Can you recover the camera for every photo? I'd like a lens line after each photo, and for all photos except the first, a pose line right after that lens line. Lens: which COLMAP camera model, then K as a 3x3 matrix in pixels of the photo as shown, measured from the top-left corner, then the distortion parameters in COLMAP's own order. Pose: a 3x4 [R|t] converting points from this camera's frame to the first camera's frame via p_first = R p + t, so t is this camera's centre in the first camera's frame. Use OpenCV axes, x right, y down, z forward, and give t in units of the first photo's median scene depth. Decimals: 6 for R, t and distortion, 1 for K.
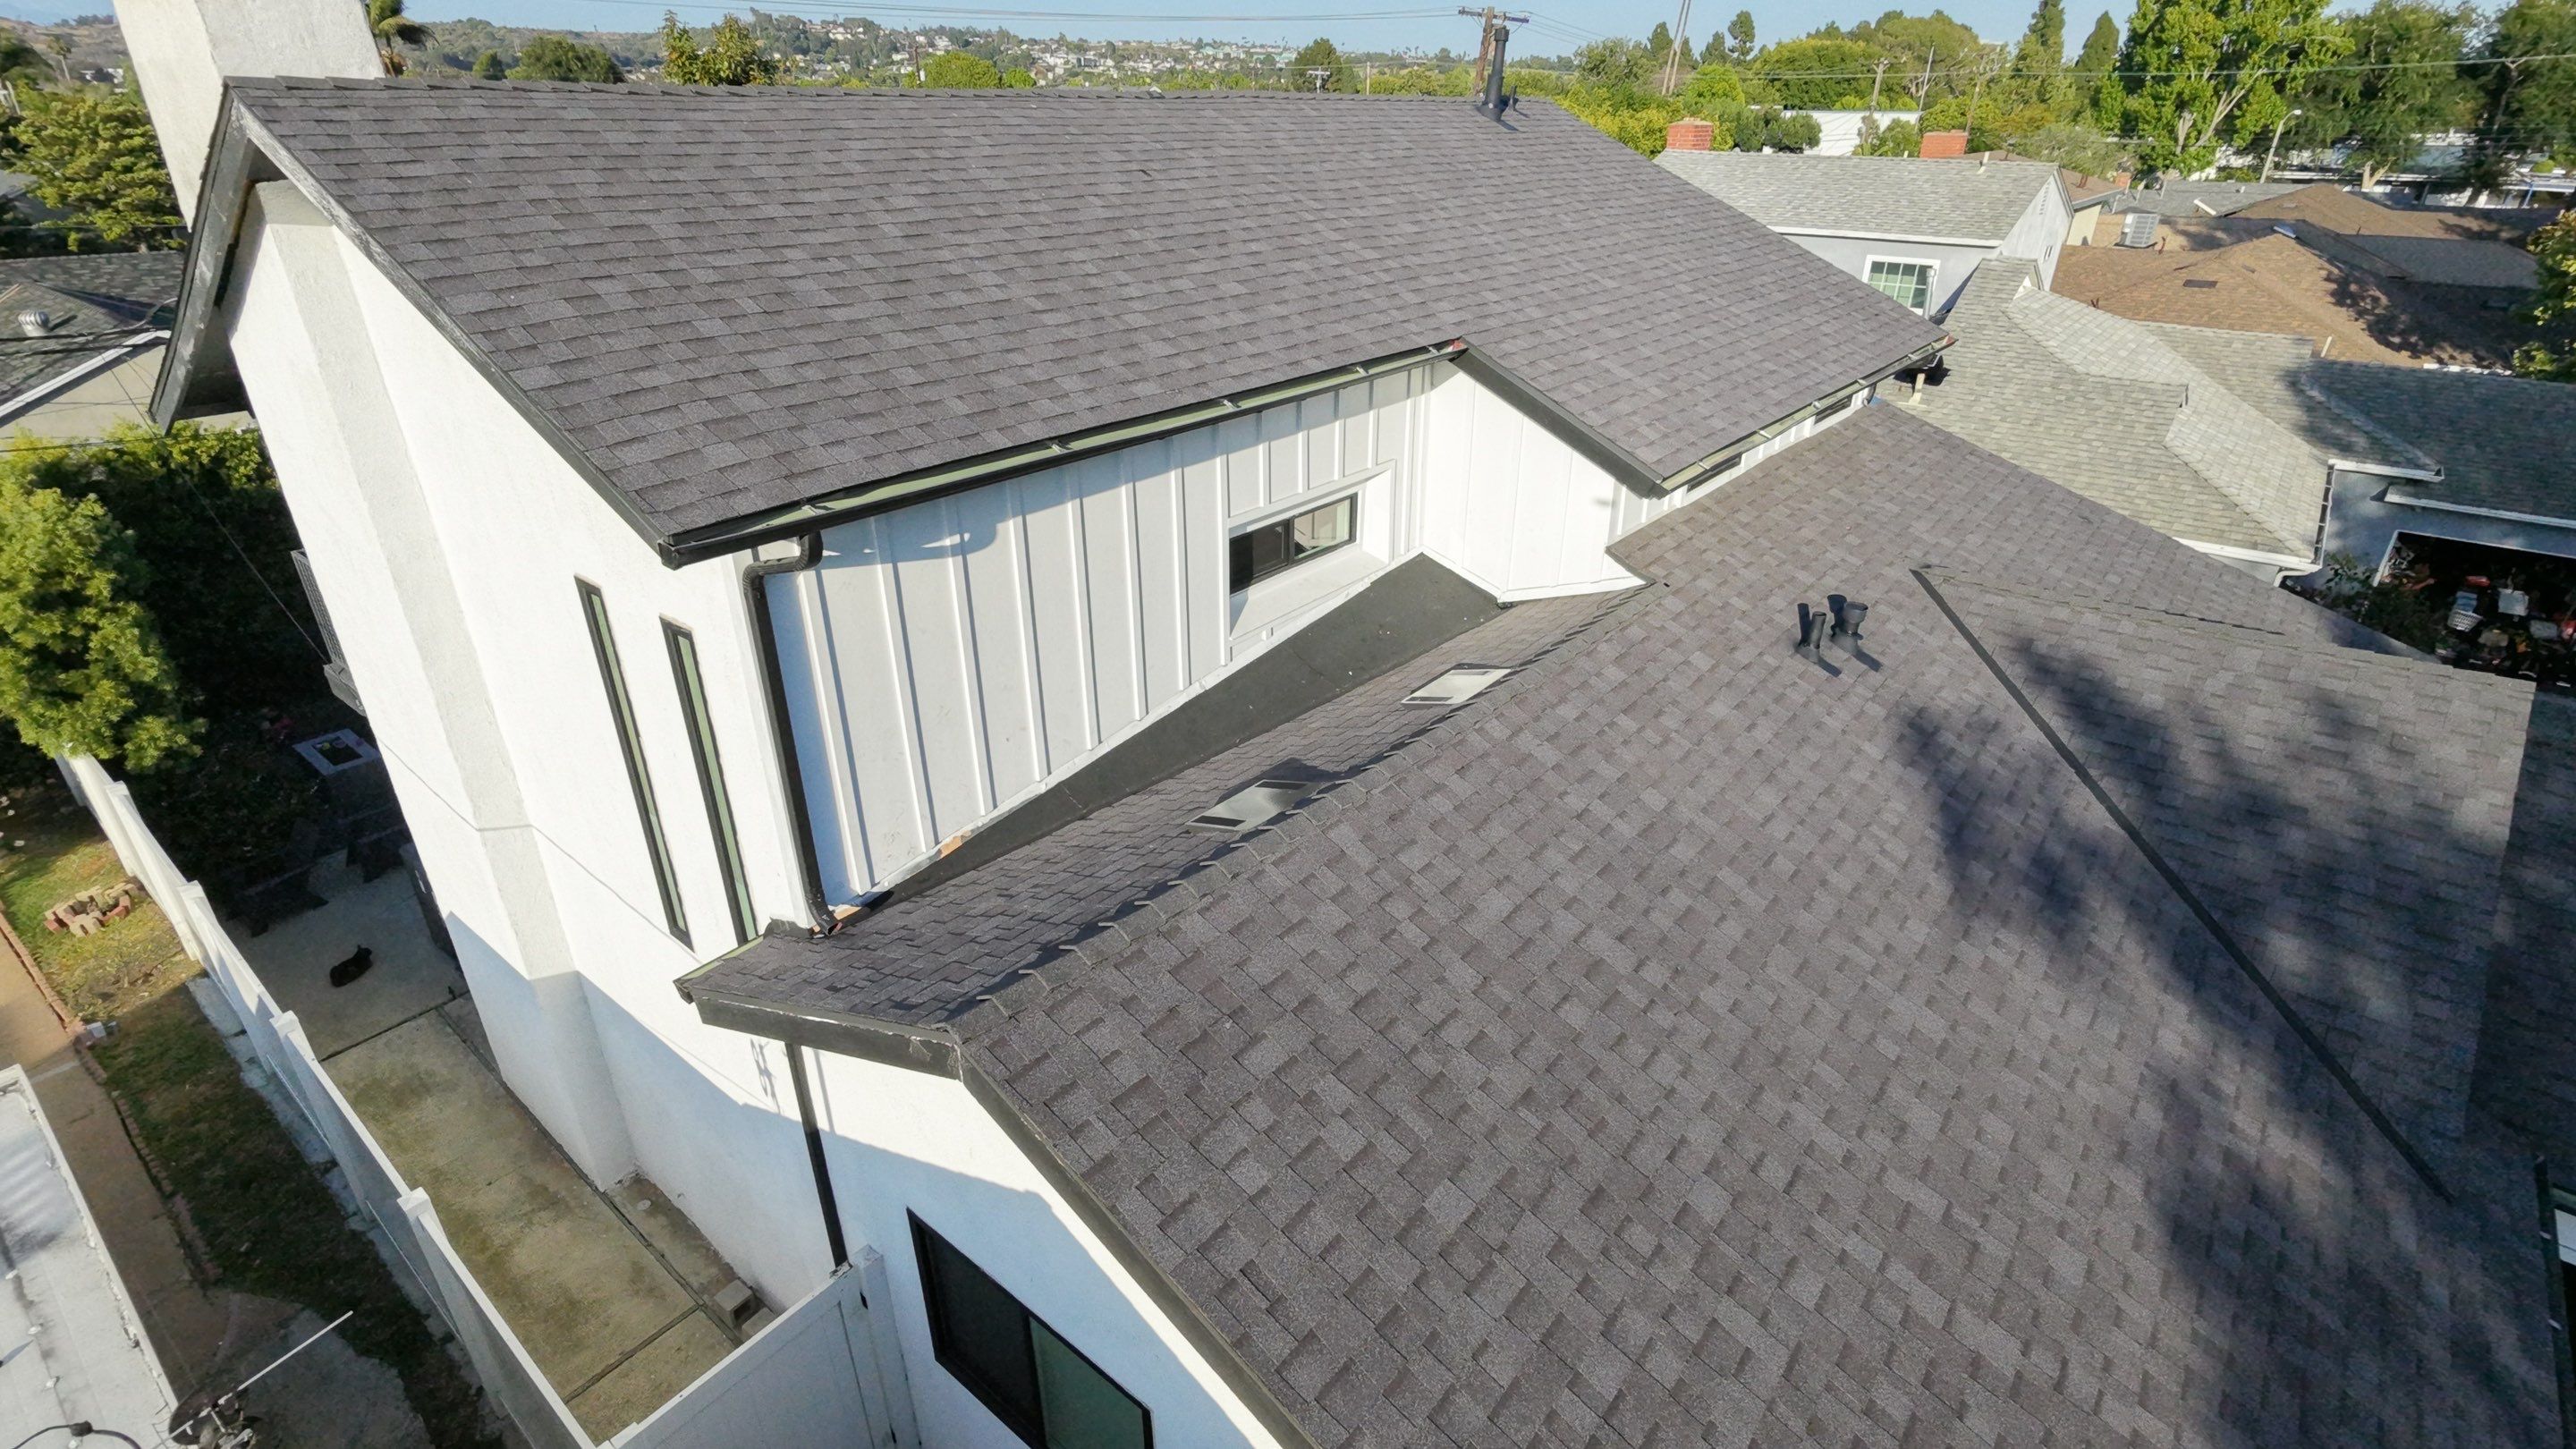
lens RADIAL K [[1219.9, 0, 1288.6], [0, 1219.9, 722.1], [0, 0, 1]] dist [-0.000015, 0.000502]
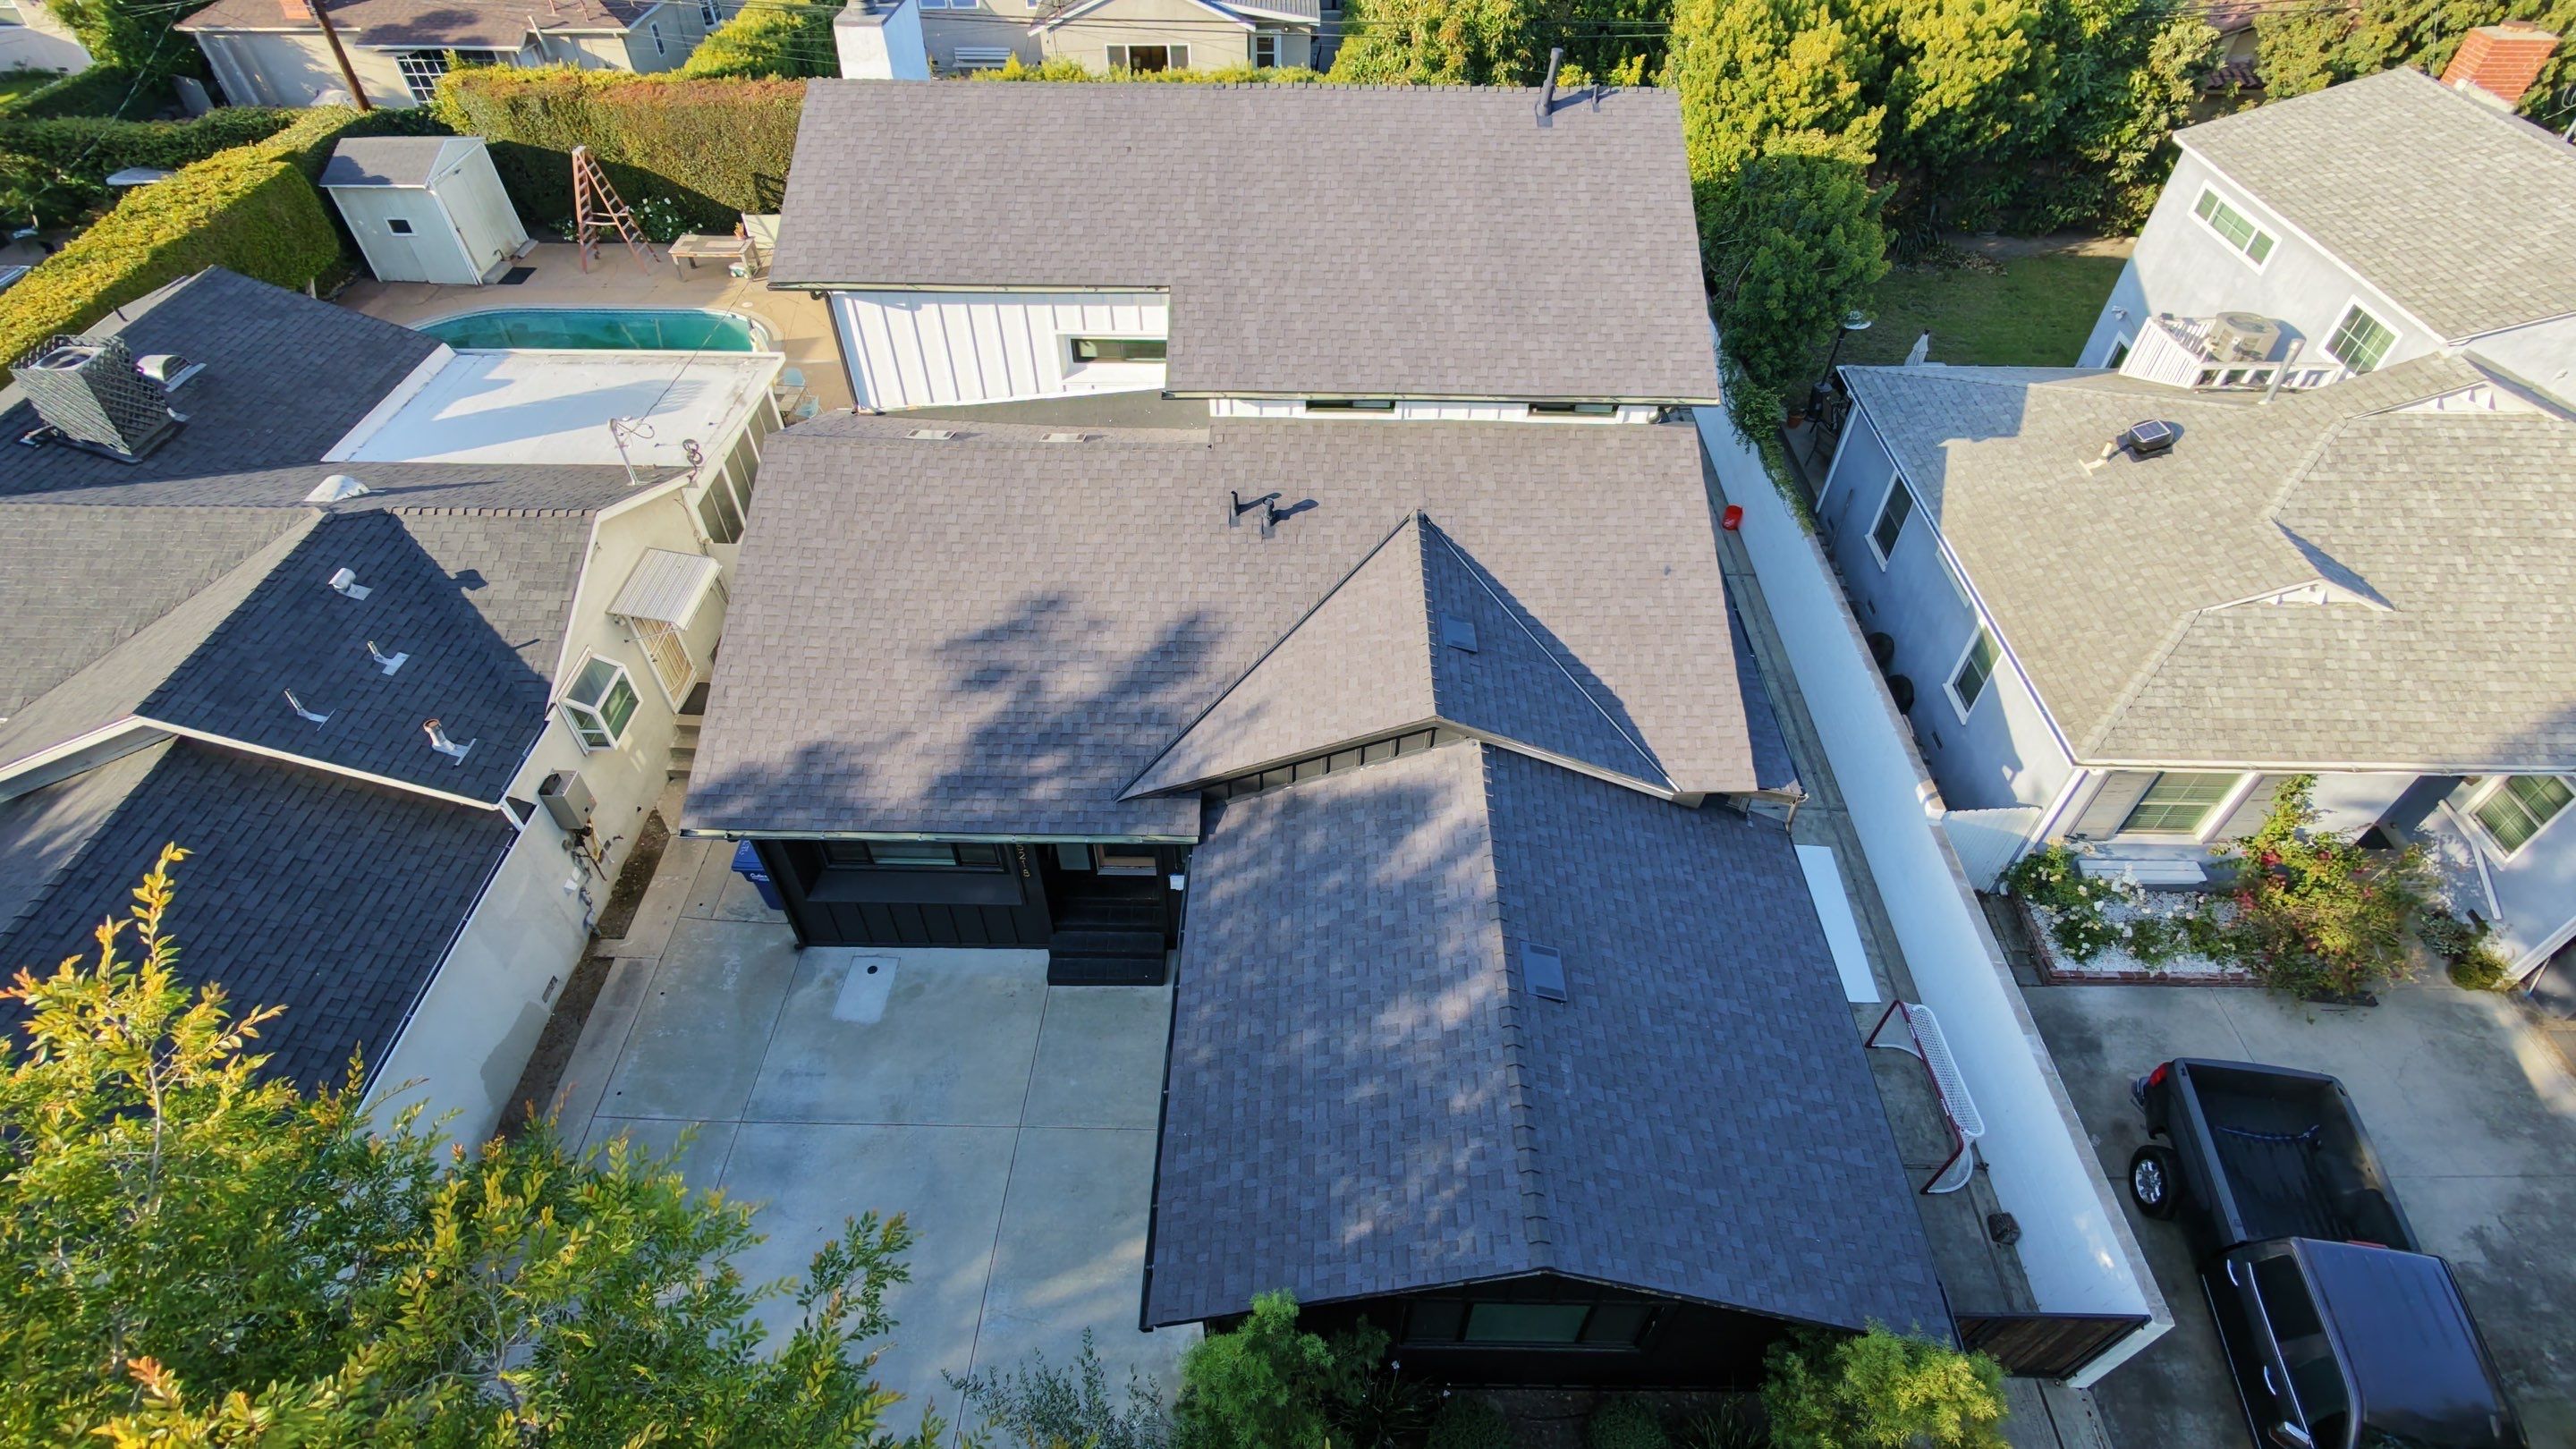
lens RADIAL K [[1219.9, 0, 1293.2], [0, 1219.9, 722.8], [0, 0, 1]] dist [-0.000015, 0.000502]
pose [[0.613423, 0.557425, -0.559454, 1.796665], [-0.356024, 0.827509, 0.434138, -0.666588], [0.704953, -0.067131, 0.706070, -0.335121]]
